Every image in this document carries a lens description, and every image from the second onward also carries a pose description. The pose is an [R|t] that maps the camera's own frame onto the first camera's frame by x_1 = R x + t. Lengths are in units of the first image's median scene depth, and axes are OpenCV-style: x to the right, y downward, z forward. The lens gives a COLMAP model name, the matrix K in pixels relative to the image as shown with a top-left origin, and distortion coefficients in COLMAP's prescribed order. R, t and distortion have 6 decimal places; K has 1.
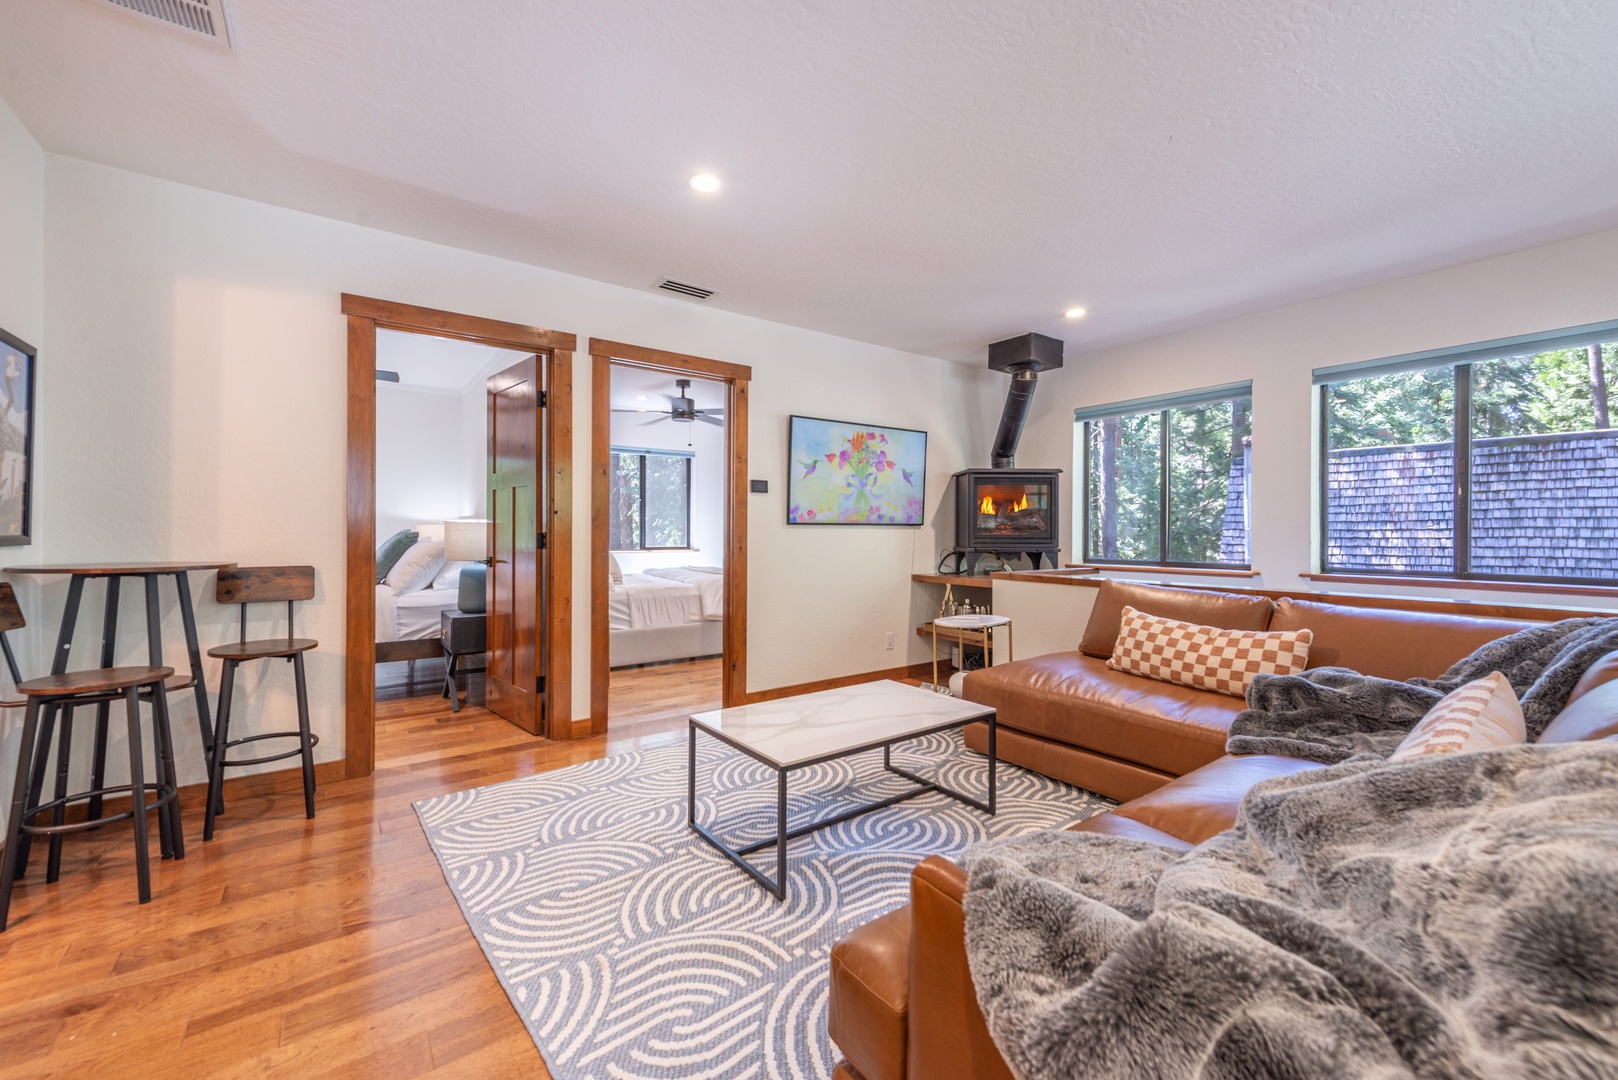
lens RADIAL K [[651.6, 0, 812.1], [0, 651.6, 531.6], [0, 0, 1]] dist [0.012565, -0.000257]
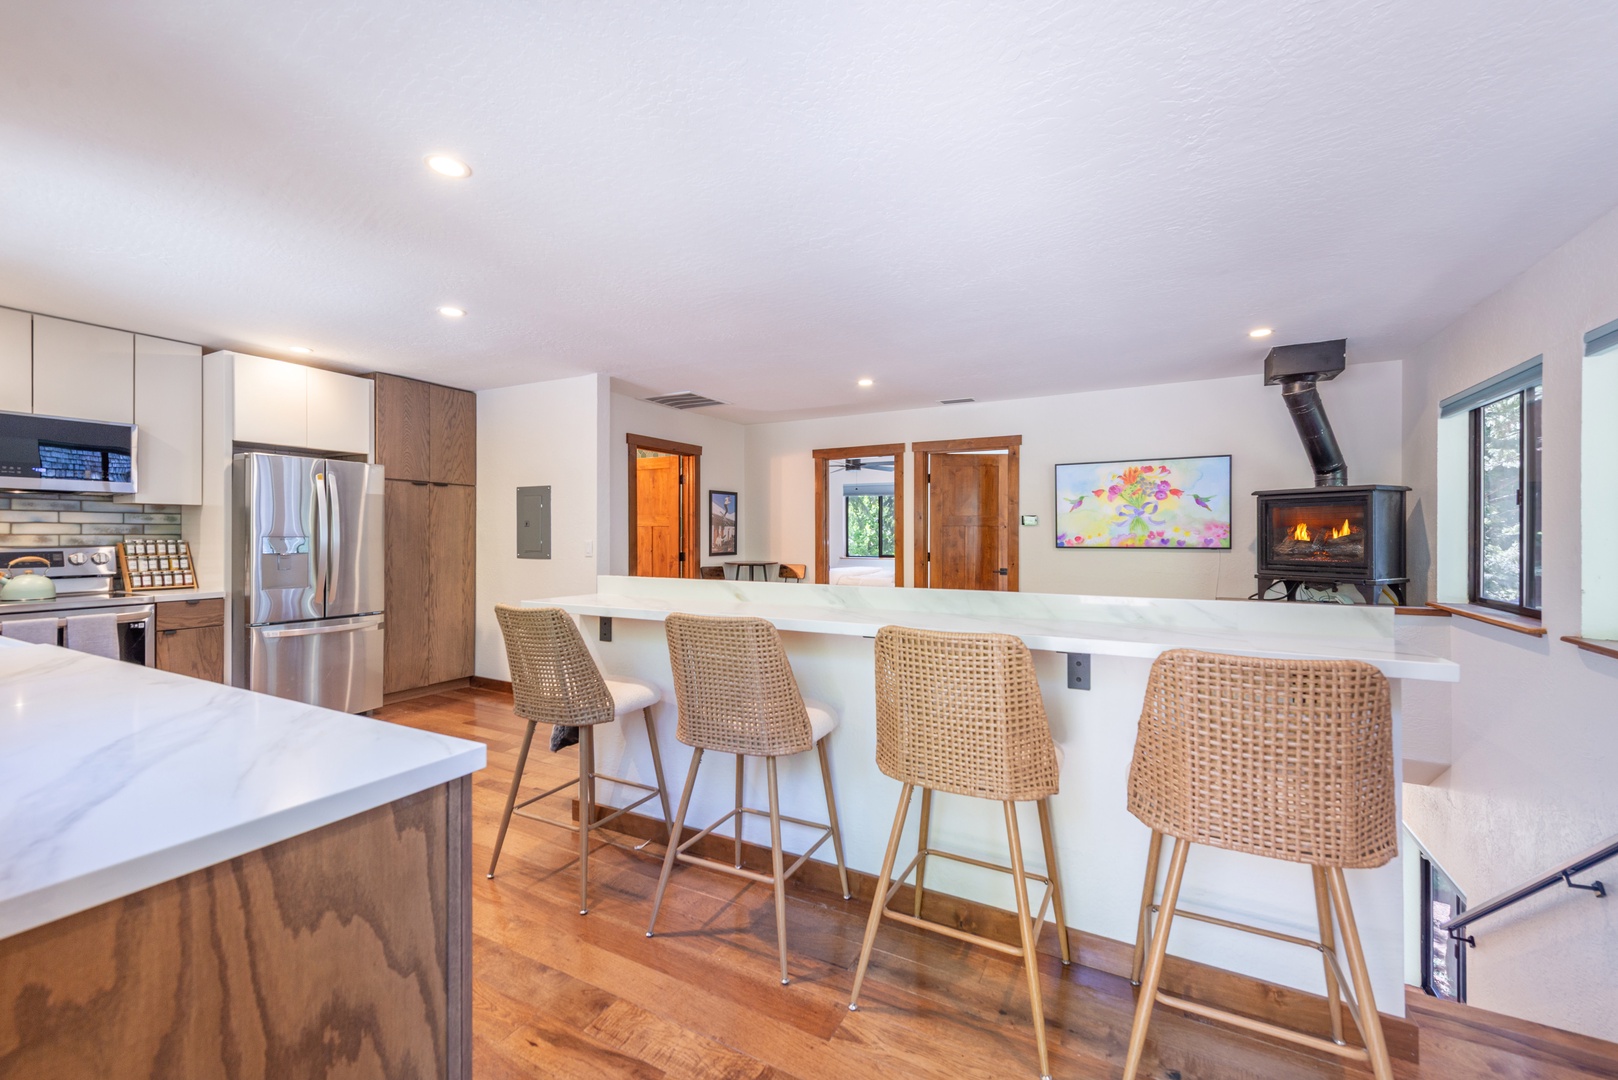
lens RADIAL K [[651.6, 0, 812.1], [0, 651.6, 531.6], [0, 0, 1]] dist [0.012565, -0.000257]
pose [[0.429519, 0.001913, -0.903056, 0.877556], [0.010637, 0.999918, 0.007178, -0.054812], [0.902995, -0.012689, 0.429463, -0.004936]]
